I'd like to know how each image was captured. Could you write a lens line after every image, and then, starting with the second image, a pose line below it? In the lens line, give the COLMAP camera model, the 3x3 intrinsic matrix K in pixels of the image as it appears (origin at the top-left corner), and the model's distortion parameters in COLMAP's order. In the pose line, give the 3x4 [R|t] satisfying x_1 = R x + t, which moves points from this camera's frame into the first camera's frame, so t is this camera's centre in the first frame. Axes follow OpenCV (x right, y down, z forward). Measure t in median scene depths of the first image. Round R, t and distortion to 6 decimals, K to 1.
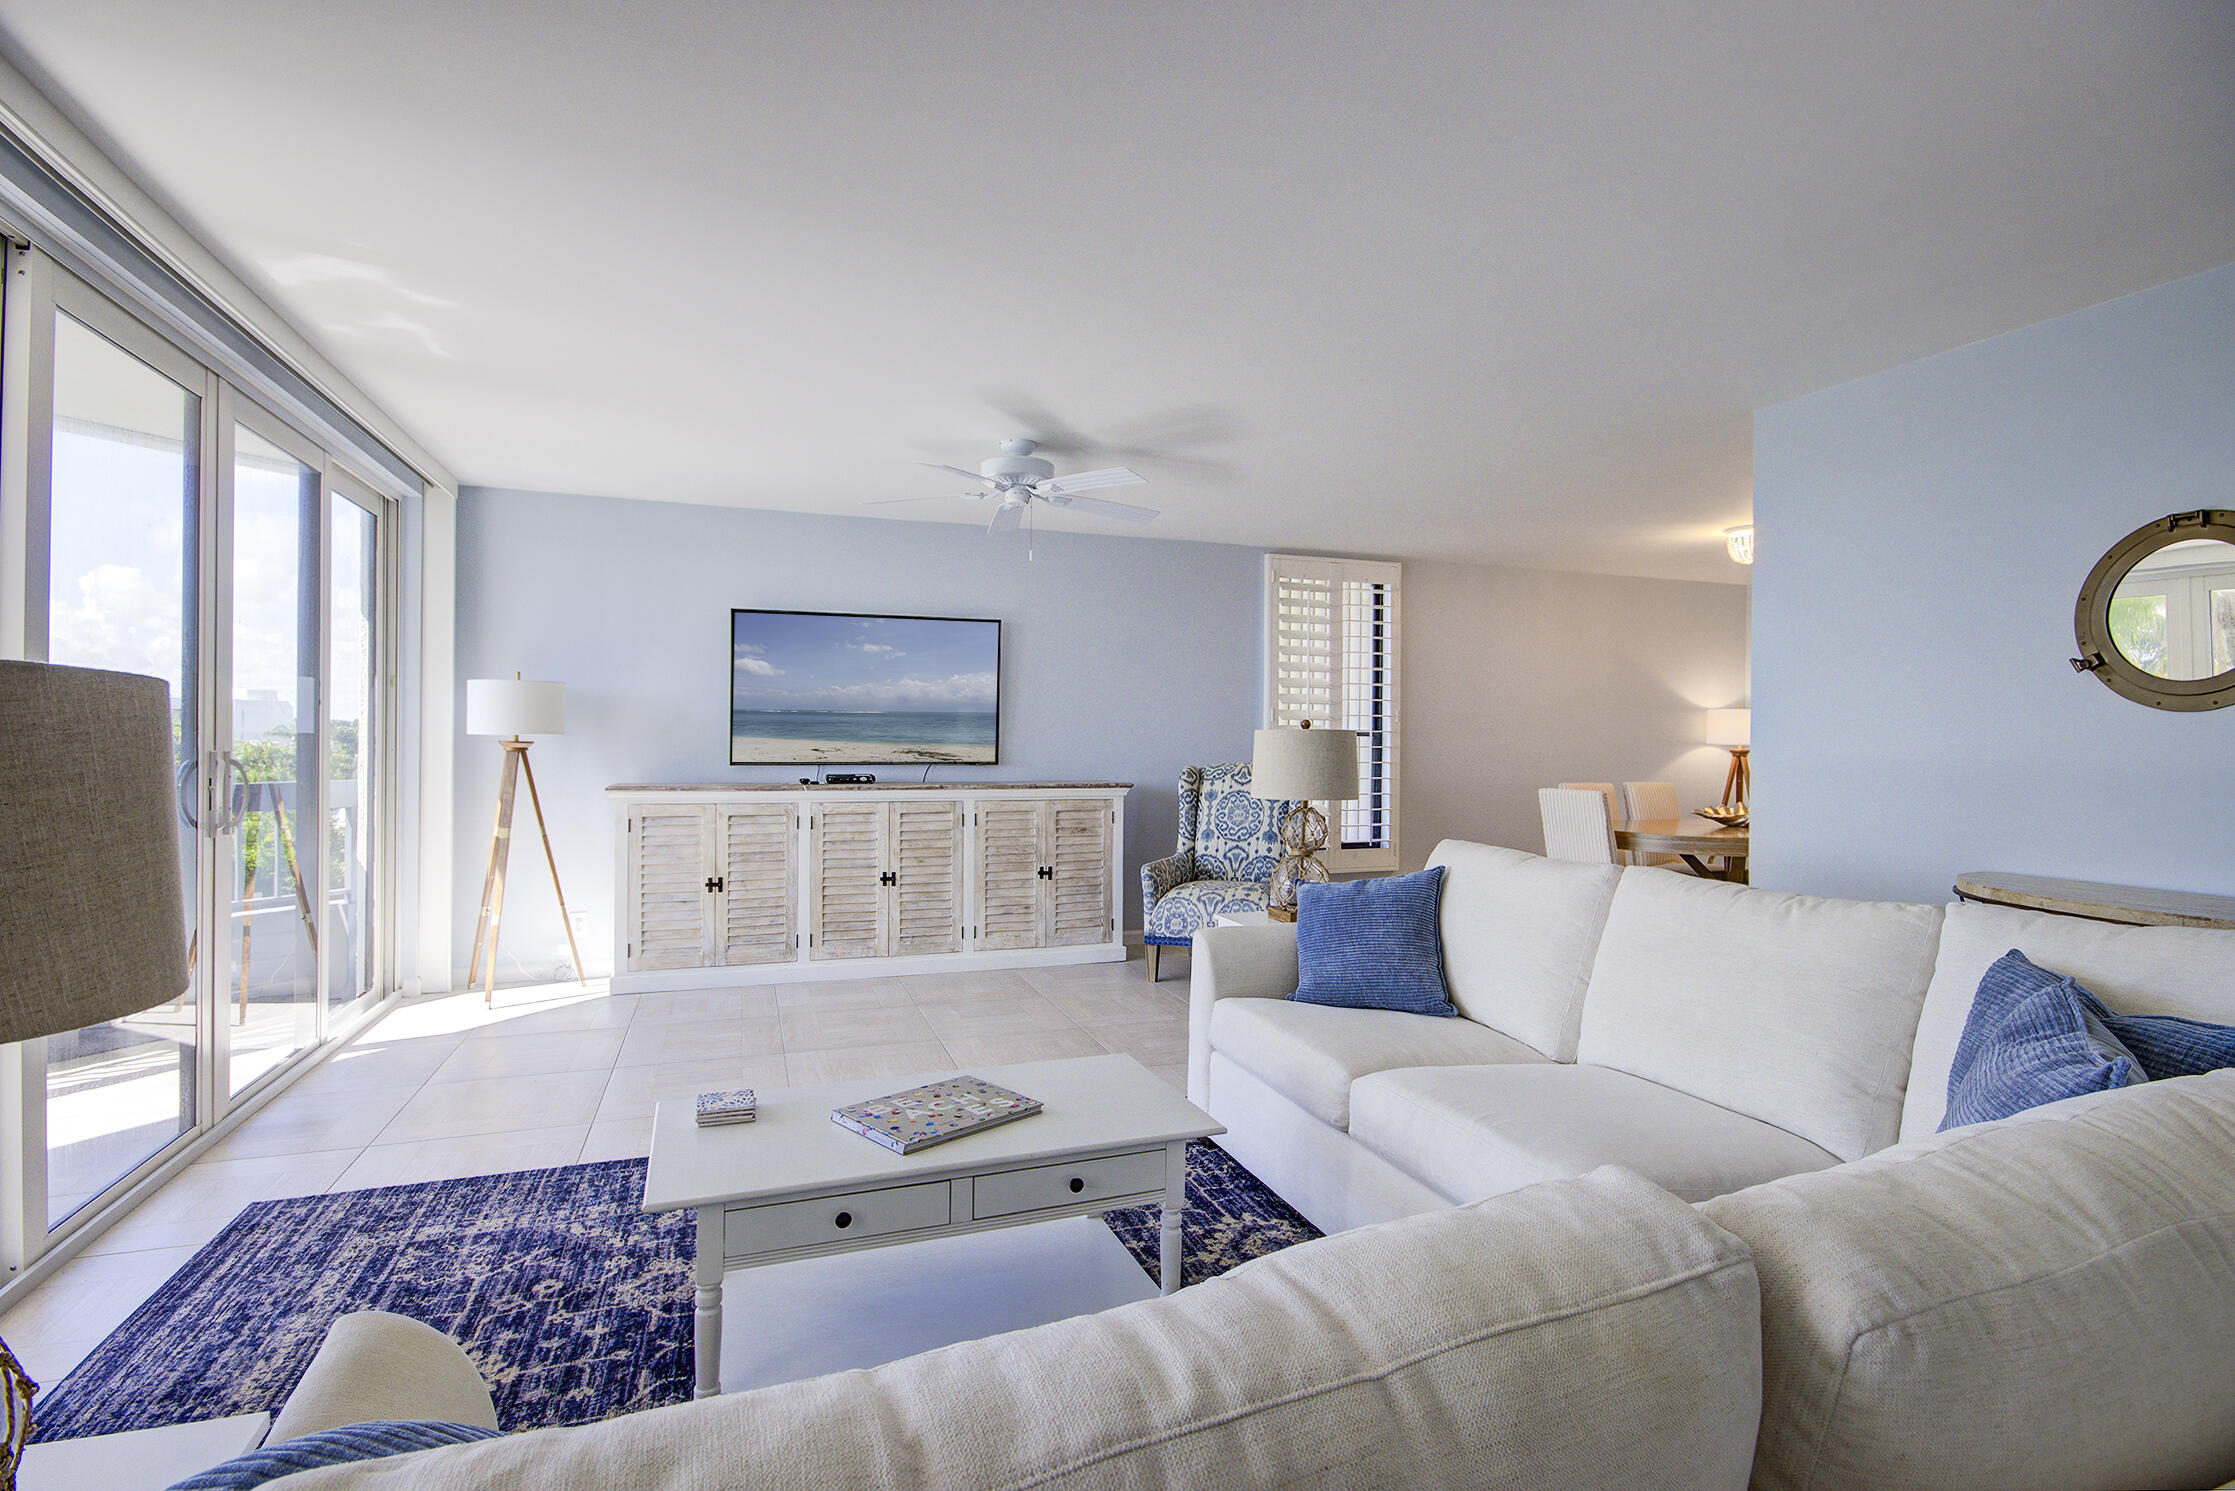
lens RADIAL K [[1062.1, 0, 1111.0], [0, 1062.1, 736.3], [0, 0, 1]] dist [-0.003043, -0.001423]
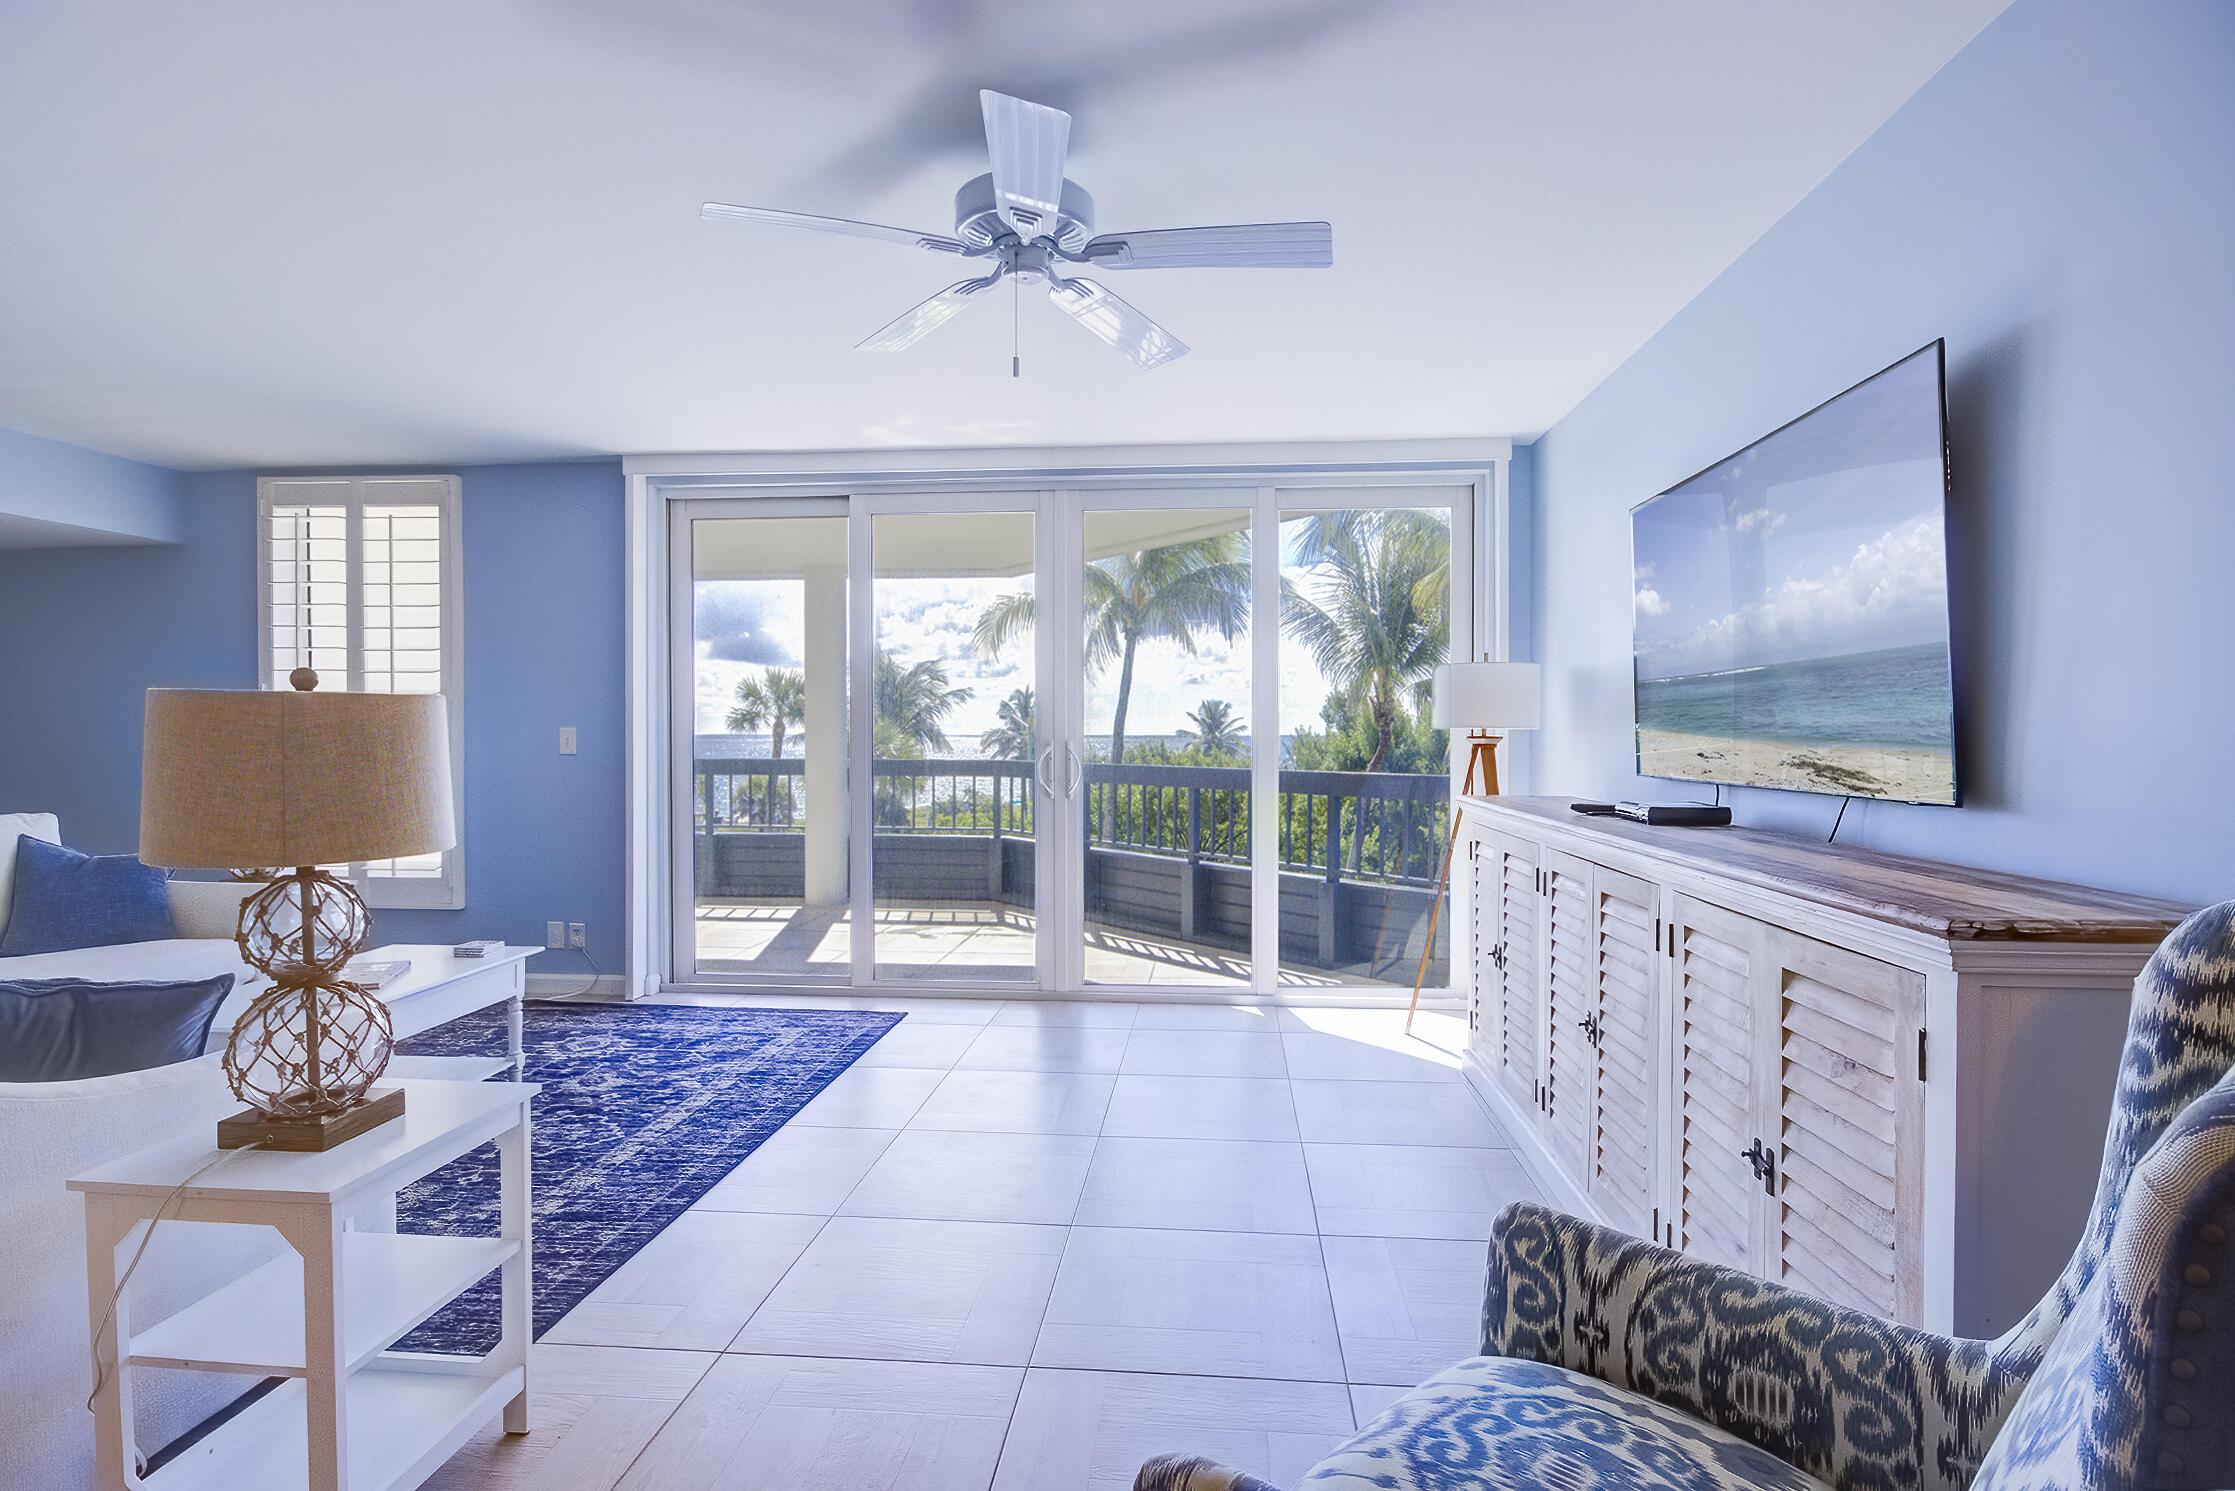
lens RADIAL K [[1112.8, 0, 1155.1], [0, 1112.8, 741.0], [0, 0, 1]] dist [0.003617, 0.000230]
pose [[-0.405914, 0.003268, -0.913905, 0.730835], [0.000513, 0.999994, 0.003348, 0.012298], [0.913911, 0.000890, -0.405914, 2.412129]]
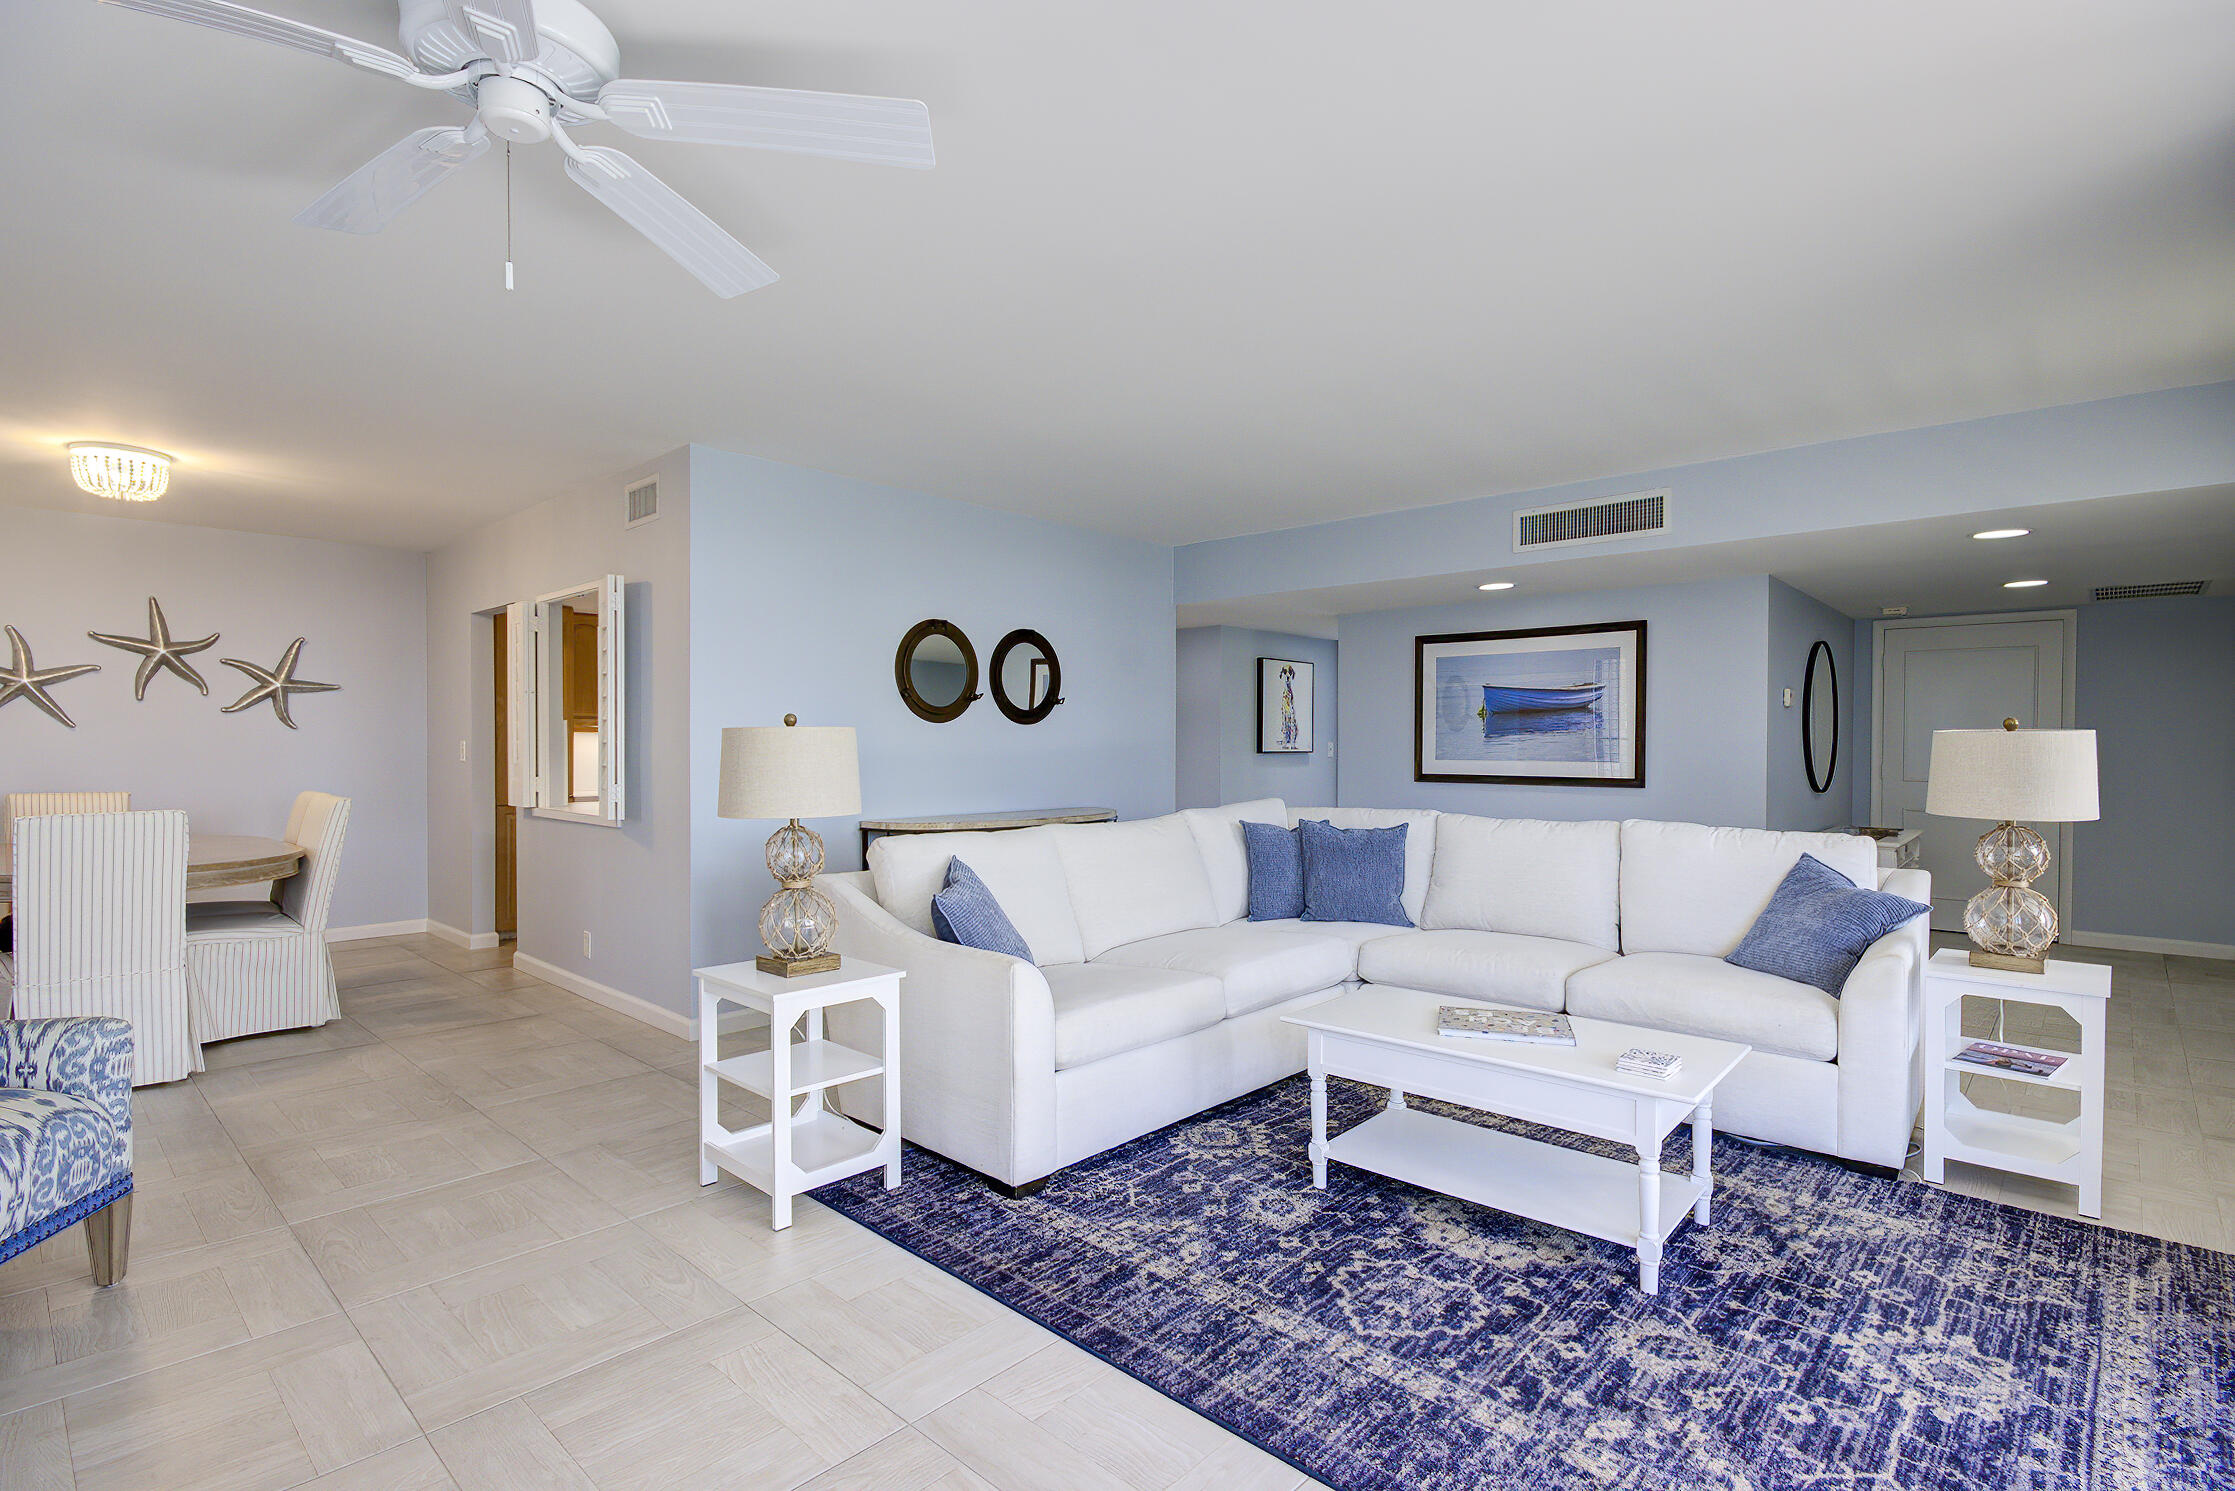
lens RADIAL K [[1062.1, 0, 1111.0], [0, 1062.1, 736.3], [0, 0, 1]] dist [-0.003043, -0.001423]
pose [[-0.454310, -0.007176, 0.890815, -1.018119], [-0.010676, 0.999940, 0.002610, -0.011337], [-0.890780, -0.008325, -0.454359, 1.850844]]
